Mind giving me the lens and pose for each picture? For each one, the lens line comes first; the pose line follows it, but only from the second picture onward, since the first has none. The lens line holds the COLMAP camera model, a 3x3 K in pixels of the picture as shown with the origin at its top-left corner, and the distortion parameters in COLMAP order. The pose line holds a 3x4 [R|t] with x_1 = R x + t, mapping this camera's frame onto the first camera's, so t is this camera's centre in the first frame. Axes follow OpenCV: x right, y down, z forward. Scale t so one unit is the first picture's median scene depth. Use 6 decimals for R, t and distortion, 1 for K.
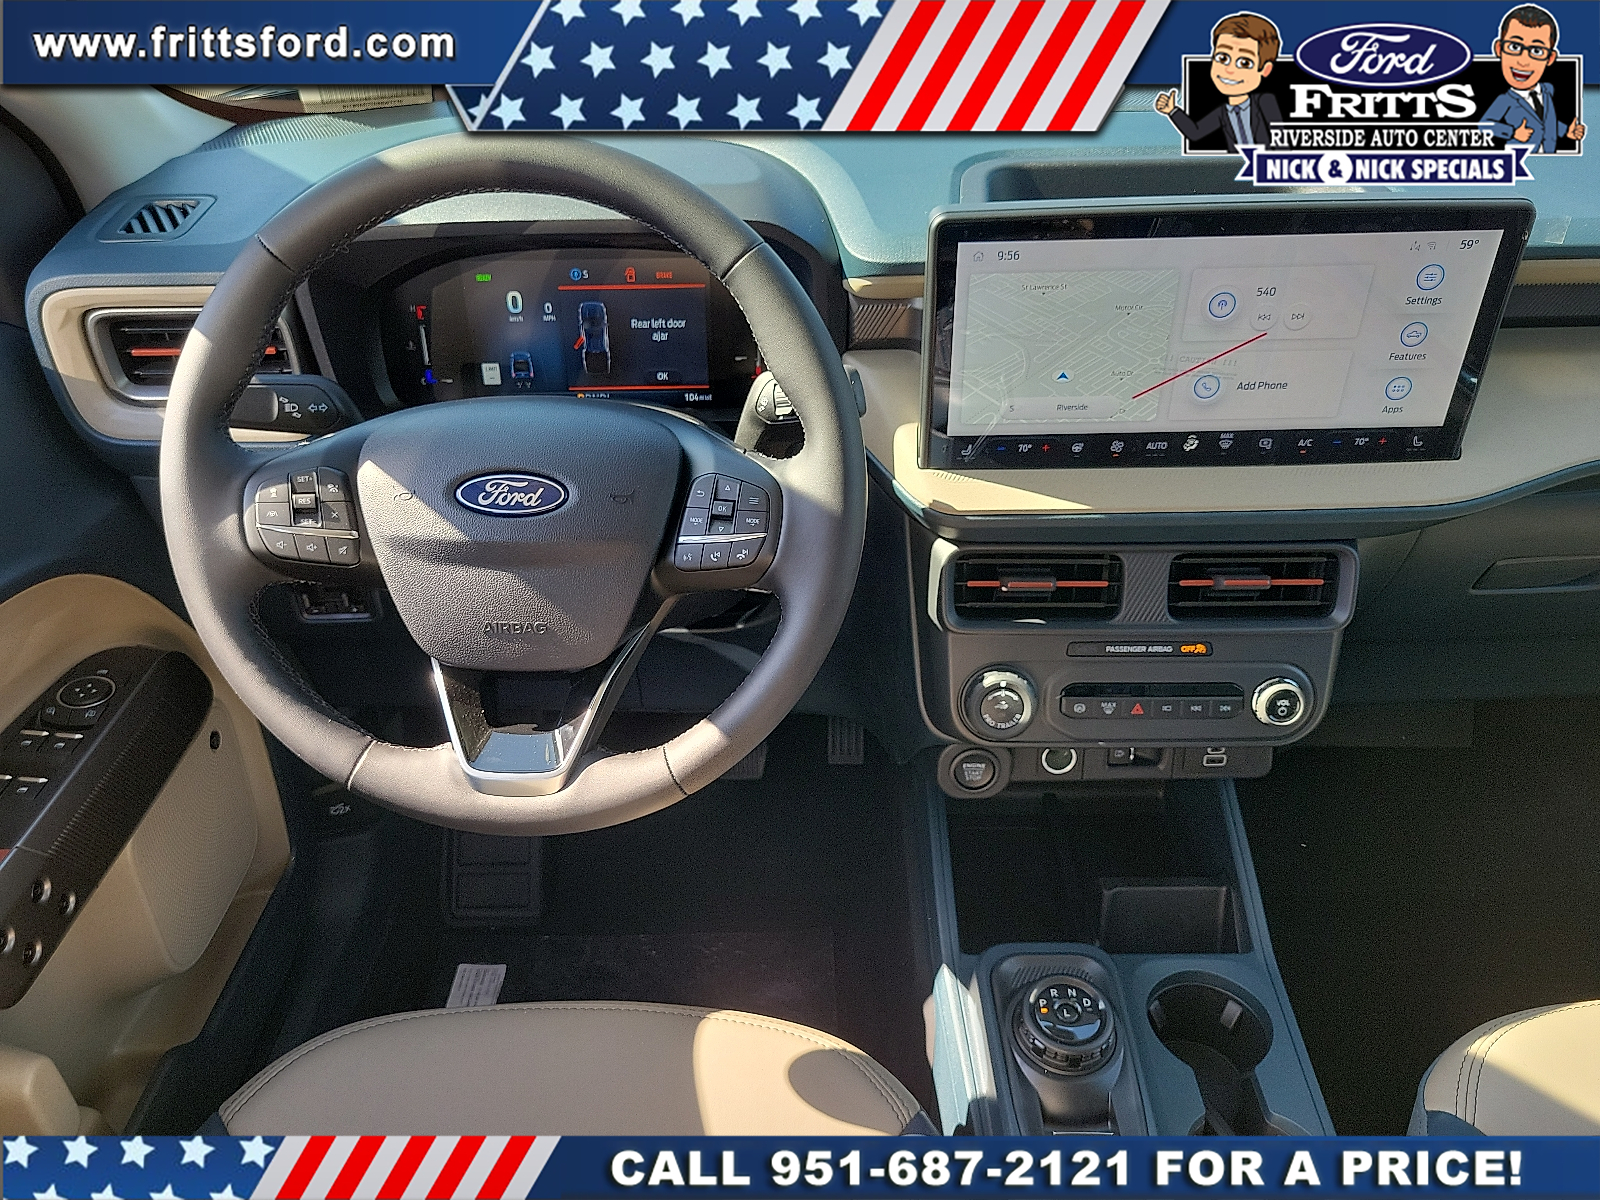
lens RADIAL K [[1293.2, 0, 800.1], [0, 1293.2, 597.1], [0, 0, 1]] dist [-0.003444, 0.004308]
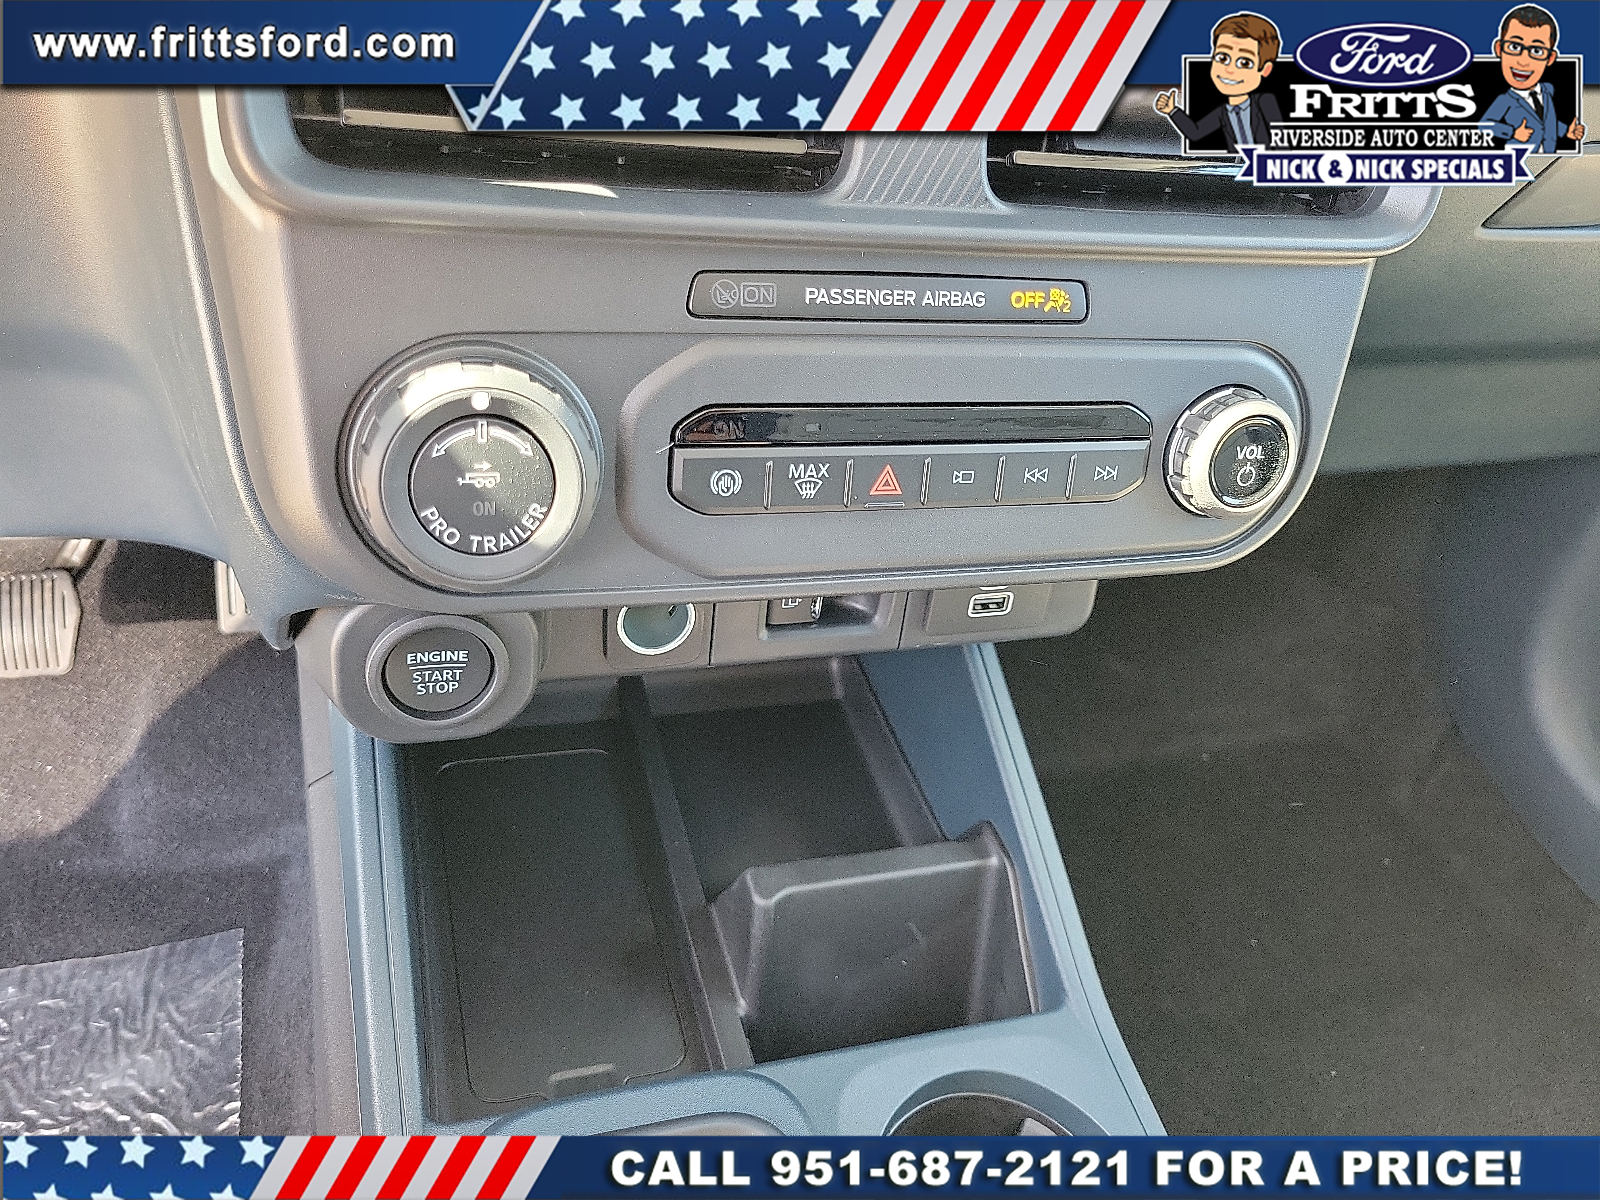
lens RADIAL K [[1293.2, 0, 802.2], [0, 1293.2, 597.8], [0, 0, 1]] dist [-0.003444, 0.004308]
pose [[0.942926, -0.053011, 0.328755, 0.125846], [0.015680, 0.993221, 0.115182, 0.078224], [-0.332632, -0.103454, 0.937365, 0.688346]]
